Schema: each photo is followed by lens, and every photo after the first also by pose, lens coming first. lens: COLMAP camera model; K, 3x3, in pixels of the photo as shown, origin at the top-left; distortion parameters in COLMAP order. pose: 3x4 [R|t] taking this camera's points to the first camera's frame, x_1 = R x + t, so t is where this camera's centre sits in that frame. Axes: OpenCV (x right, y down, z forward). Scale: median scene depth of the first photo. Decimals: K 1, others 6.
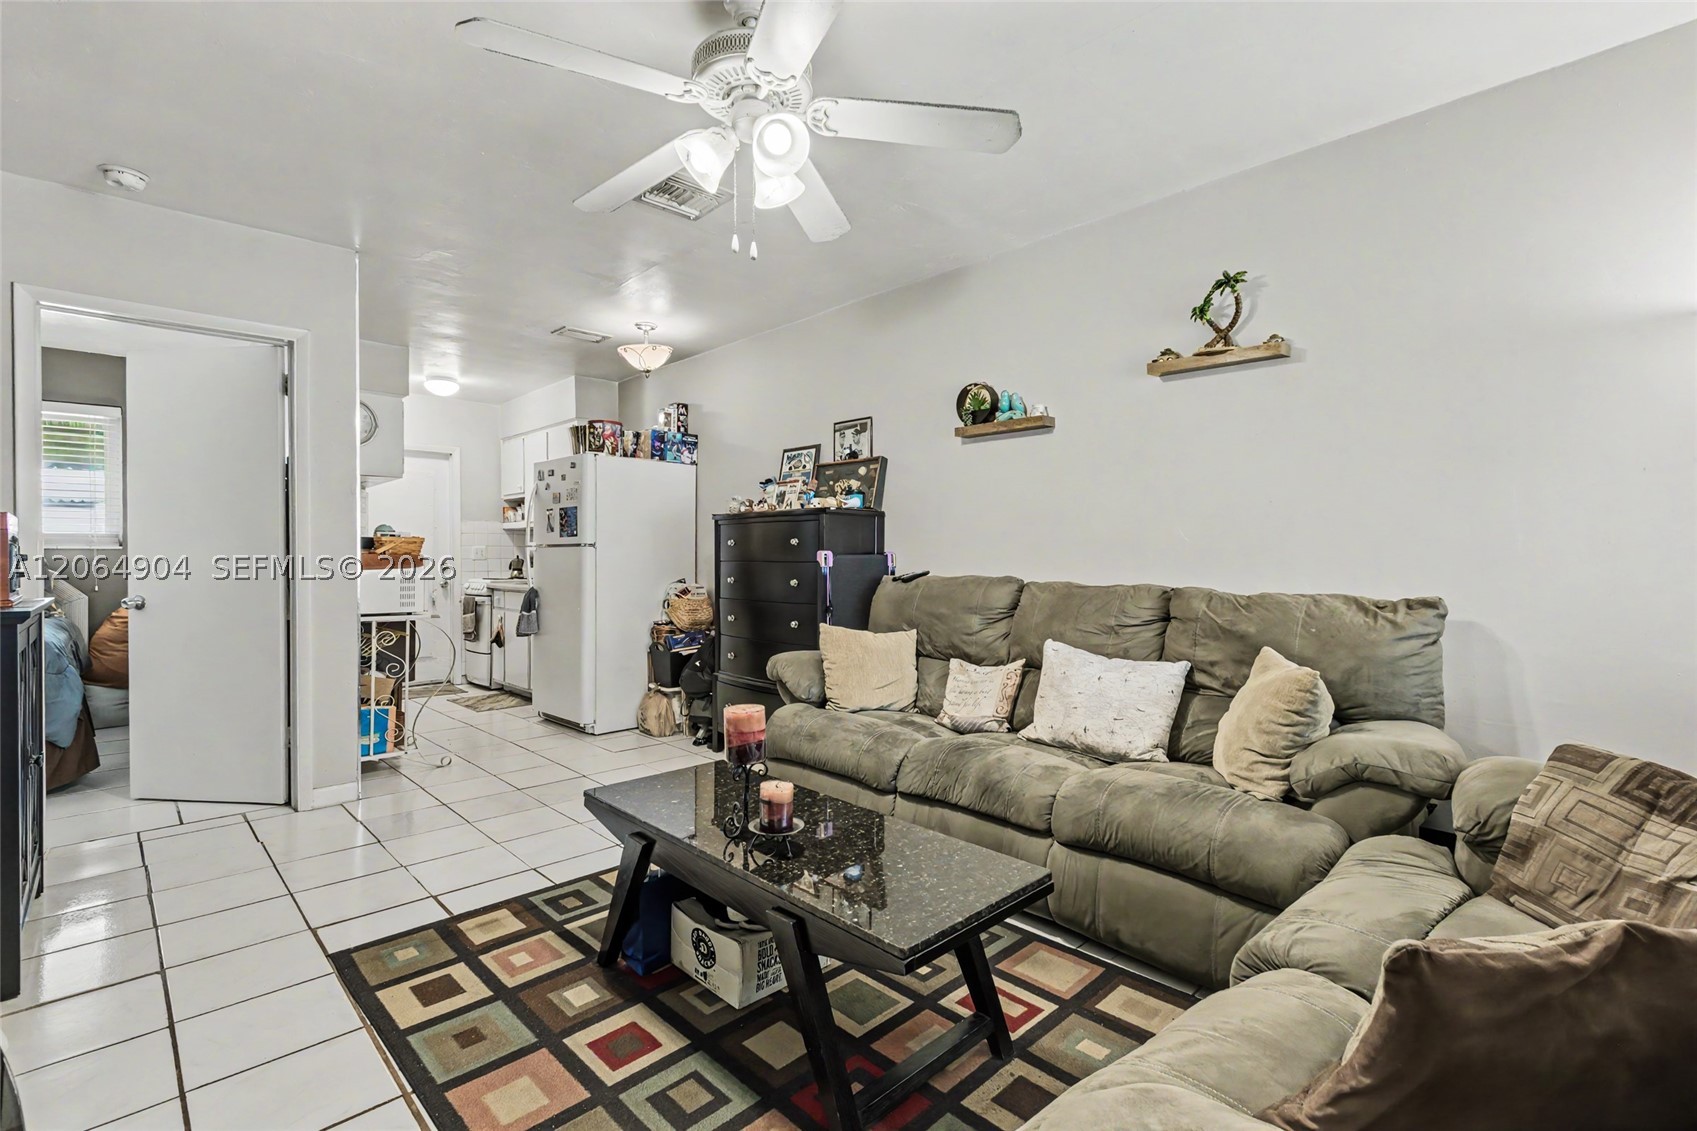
lens RADIAL K [[769.5, 0, 856.3], [0, 769.5, 564.4], [0, 0, 1]] dist [-0.001434, -0.000484]
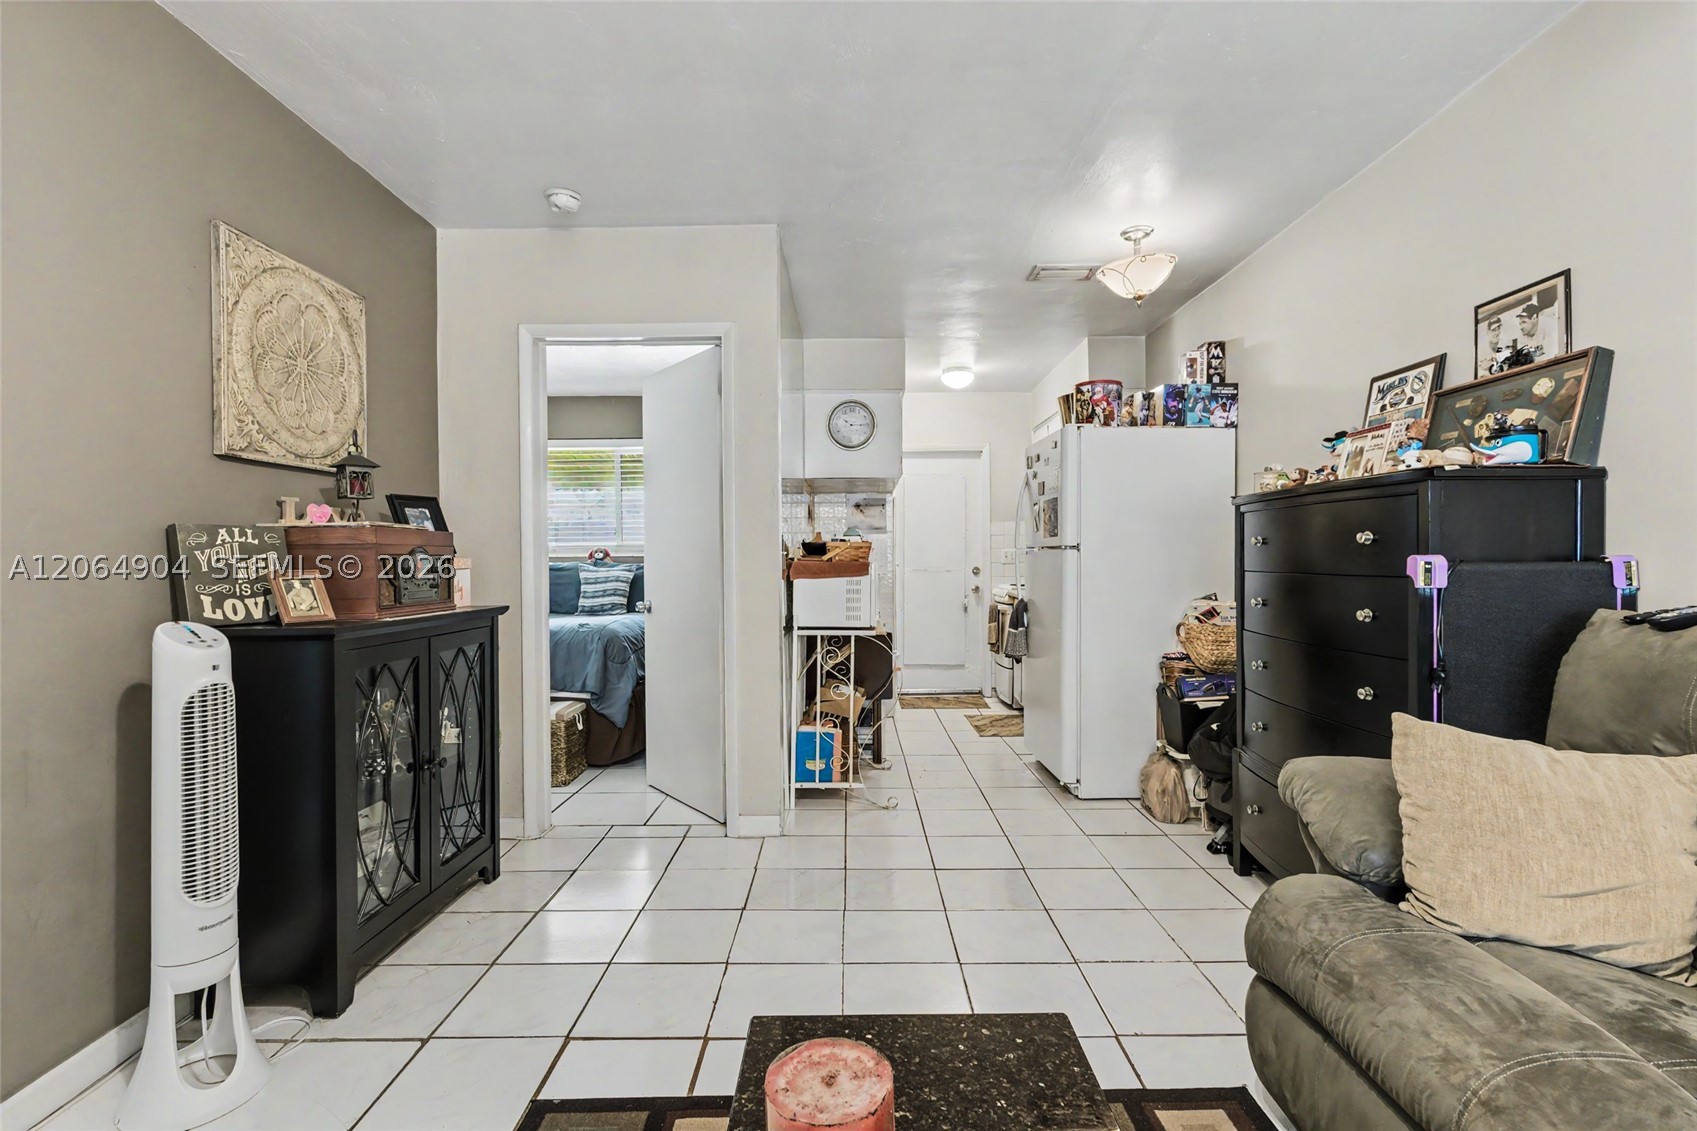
lens RADIAL K [[769.5, 0, 858.1], [0, 769.5, 561.5], [0, 0, 1]] dist [-0.001434, -0.000484]
pose [[0.715793, -0.000099, -0.698313, 0.036209], [-0.001537, 0.999997, -0.001718, -0.010746], [0.698311, 0.002303, 0.715790, 0.352032]]
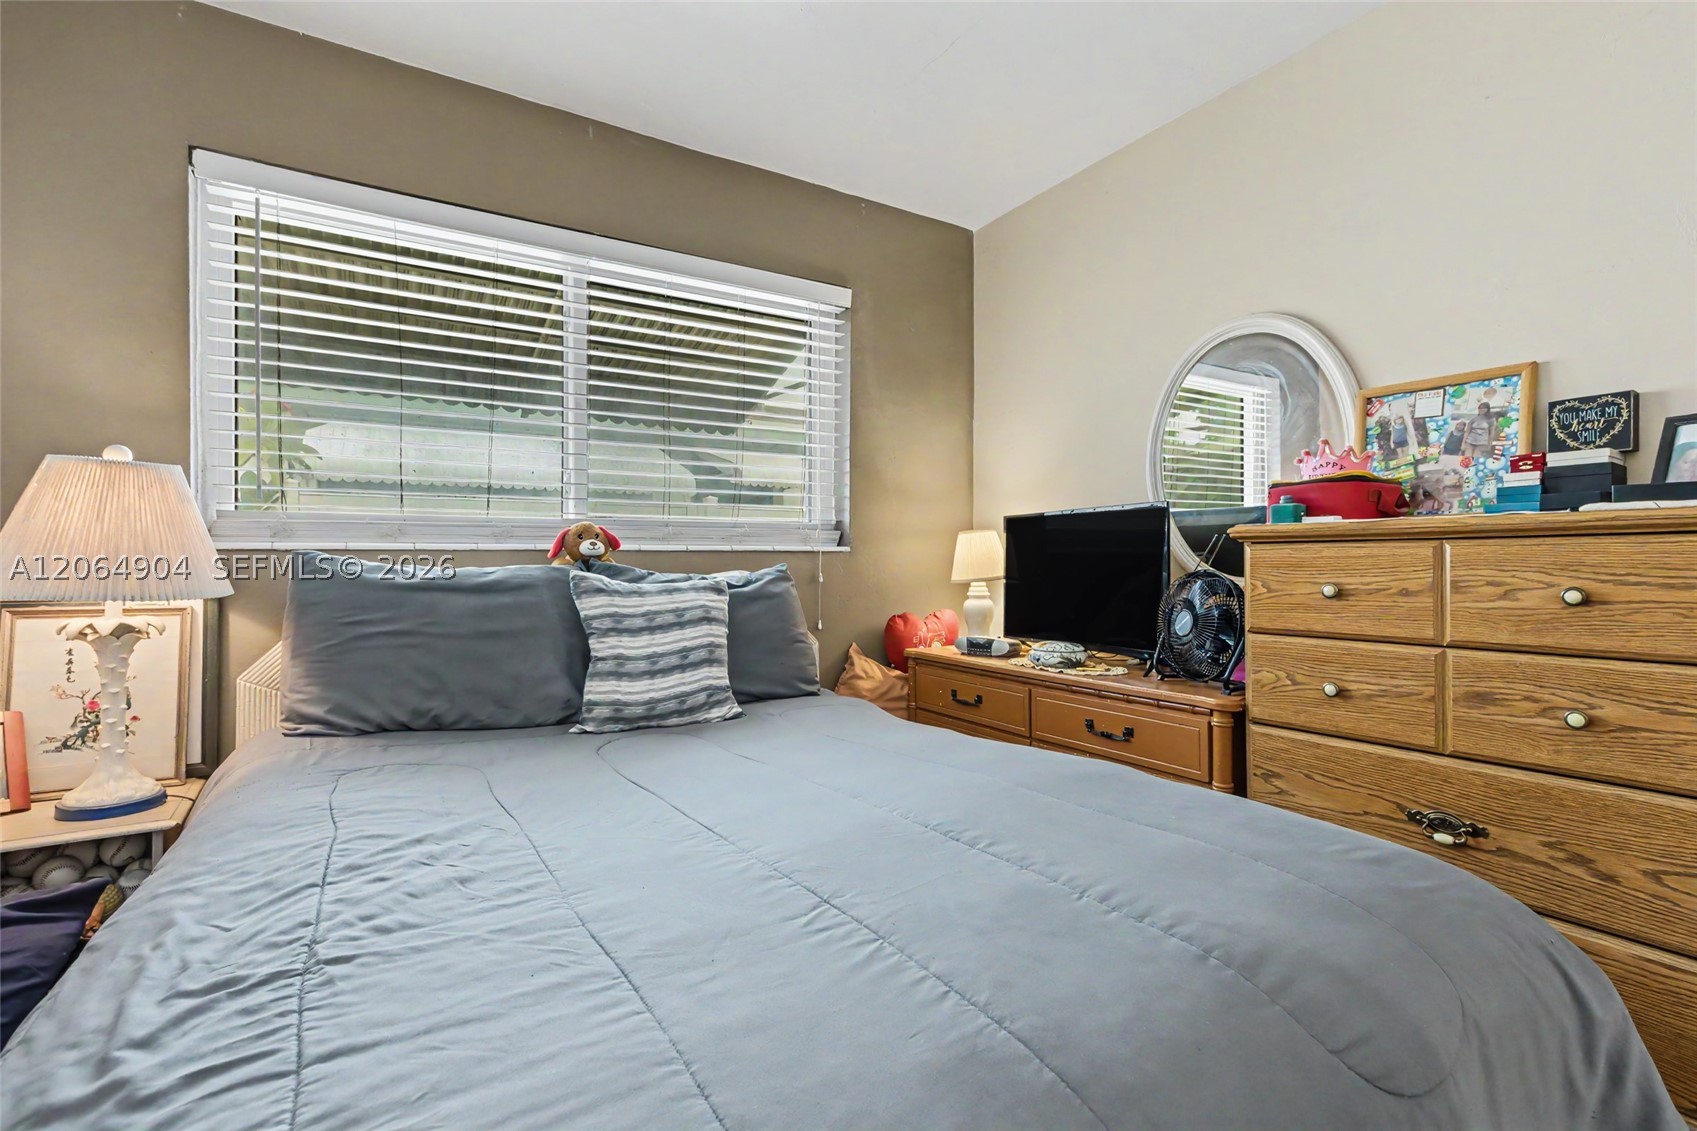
lens RADIAL K [[769.5, 0, 851.3], [0, 769.5, 563.5], [0, 0, 1]] dist [-0.001434, -0.000484]
pose [[0.974641, -0.000628, -0.223772, -1.049181], [-0.001741, 0.999945, -0.010389, -0.008140], [0.223766, 0.010516, 0.974586, 0.596416]]
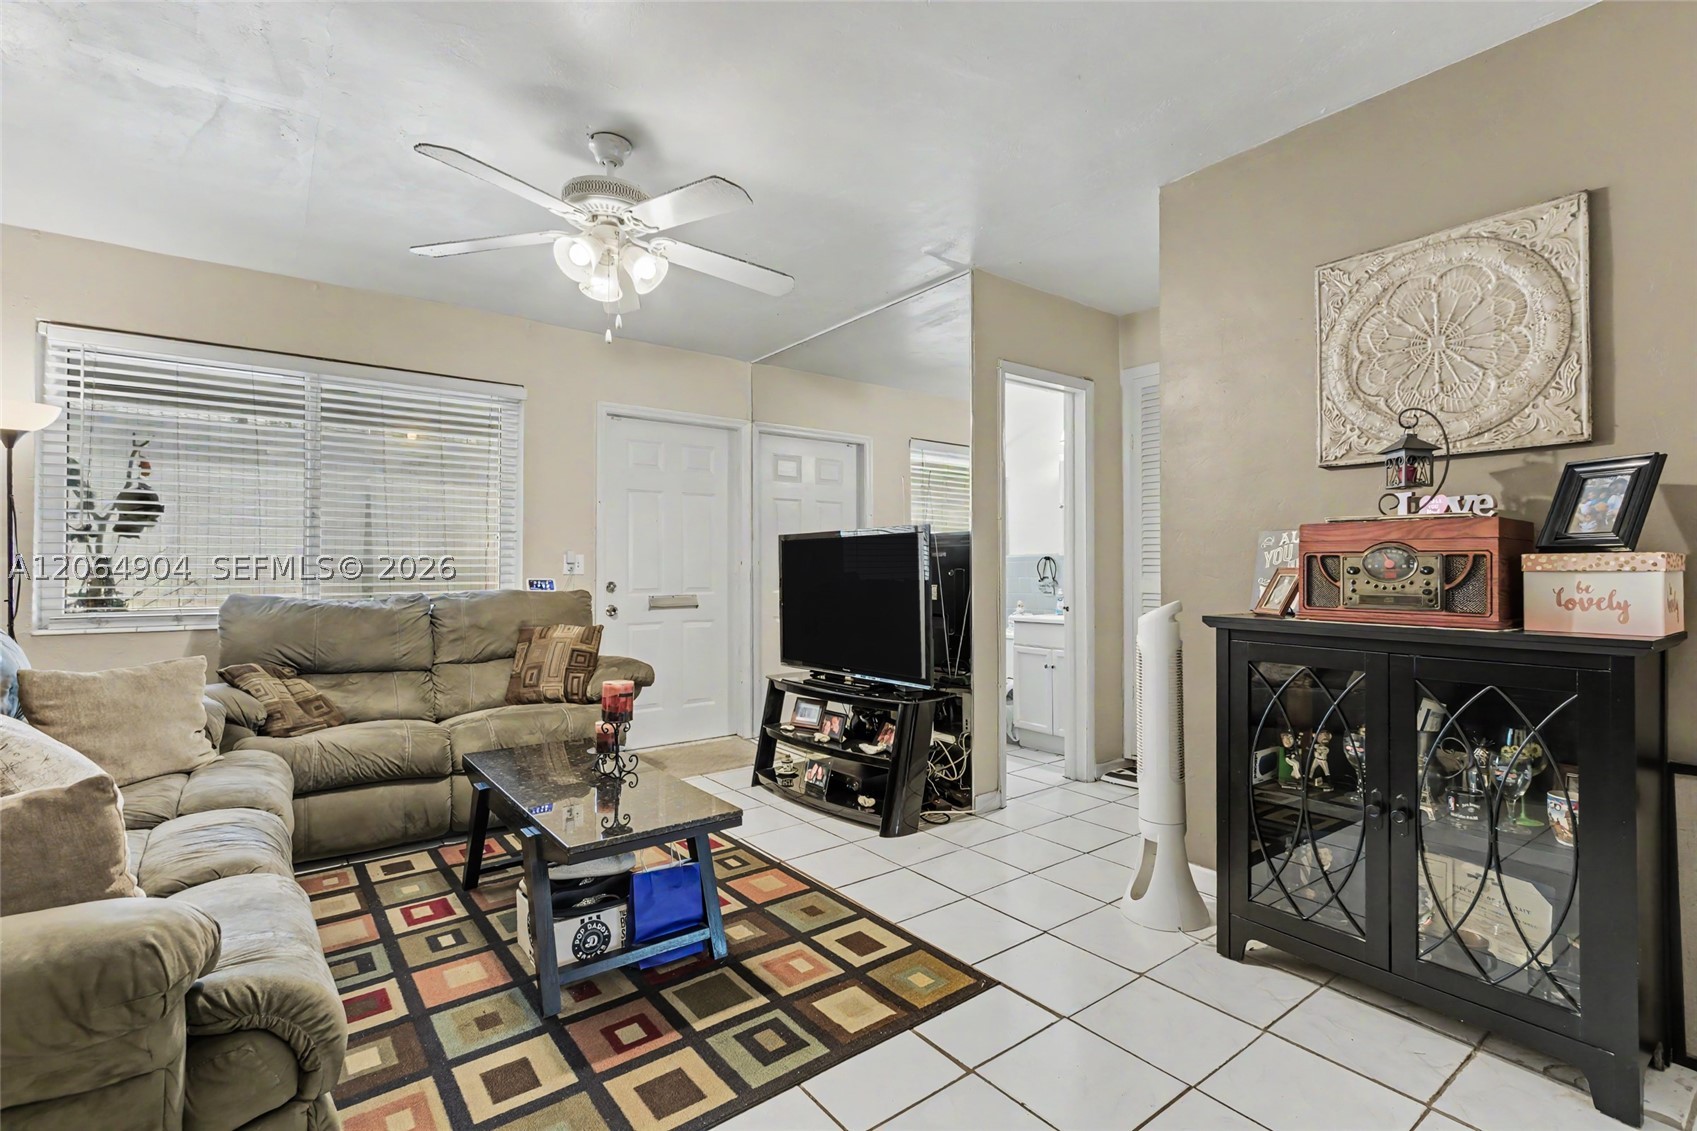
lens RADIAL K [[769.5, 0, 855.3], [0, 769.5, 566.7], [0, 0, 1]] dist [-0.001434, -0.000484]
pose [[-0.992666, 0.001606, 0.120876, -0.324788], [0.002458, 0.999973, 0.006905, -0.010532], [-0.120861, 0.007151, -0.992644, 1.027706]]
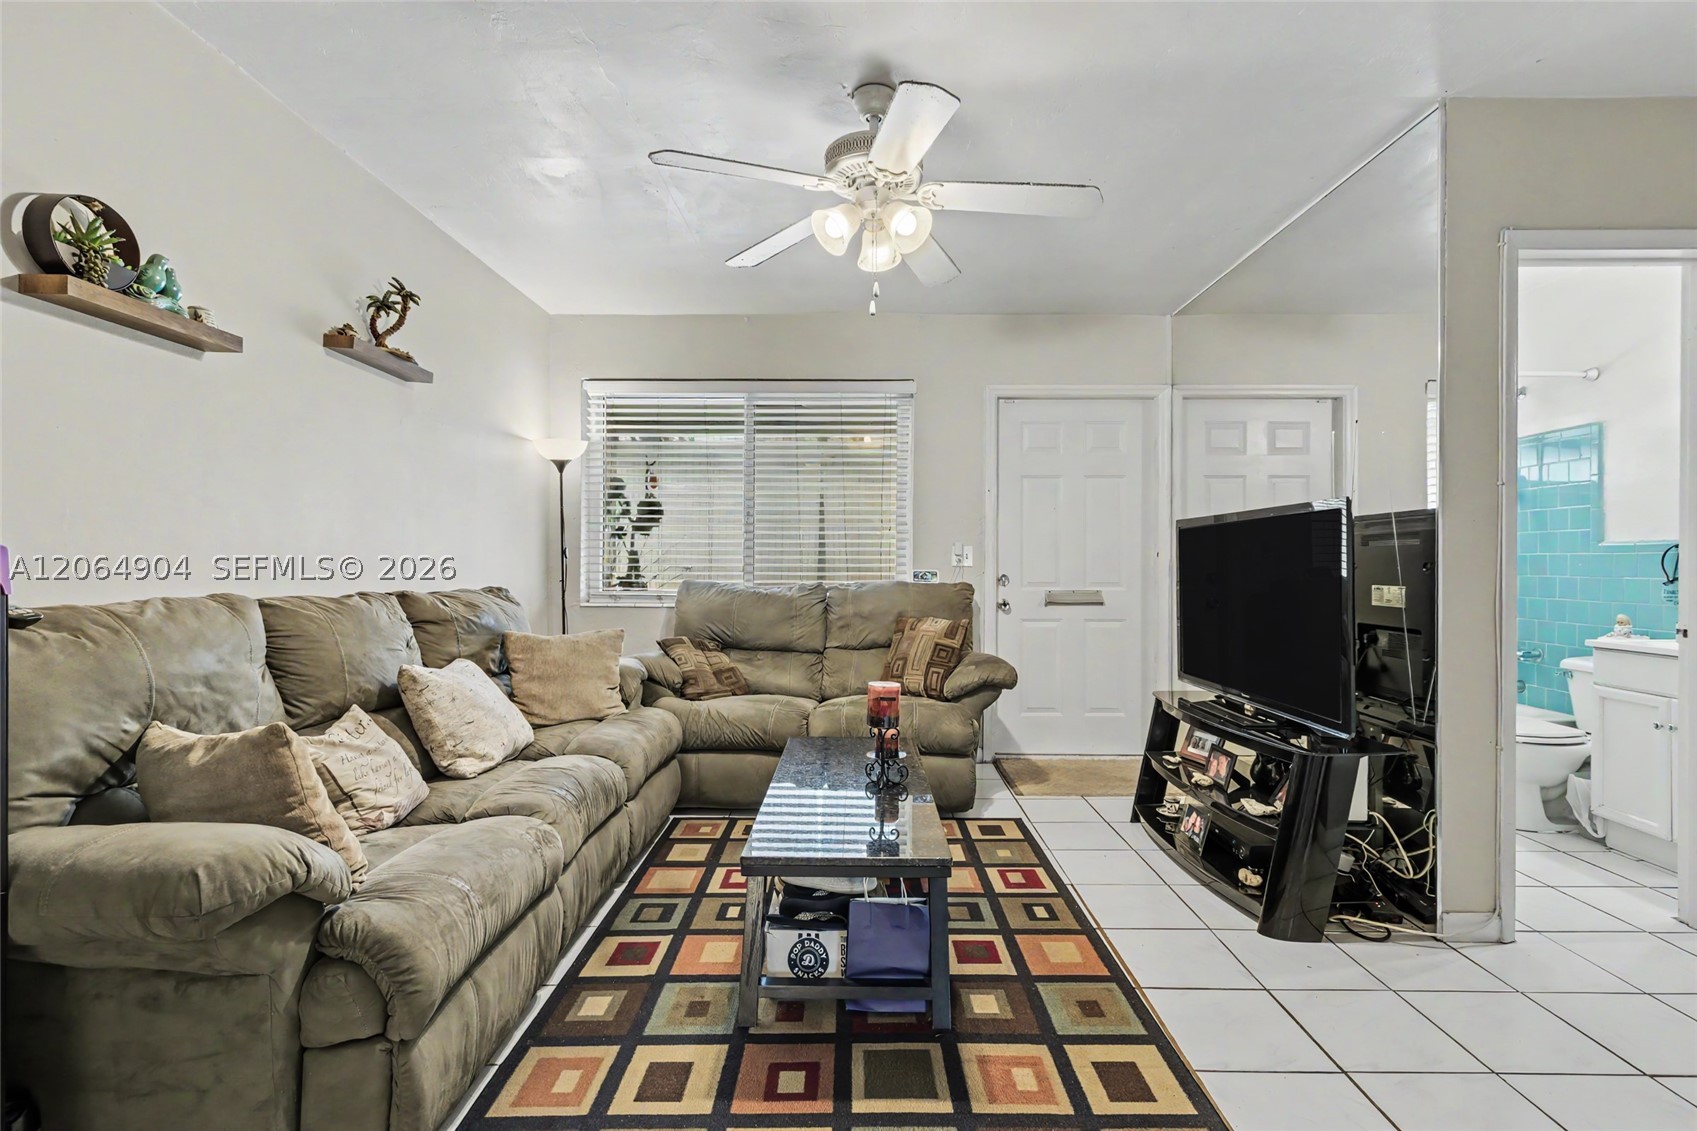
lens RADIAL K [[769.5, 0, 856.5], [0, 769.5, 564.7], [0, 0, 1]] dist [-0.001434, -0.000484]
pose [[-0.706865, -0.007468, 0.707309, -0.444189], [0.002675, 0.999909, 0.013231, -0.009710], [-0.707343, 0.011245, -0.706781, 0.856947]]
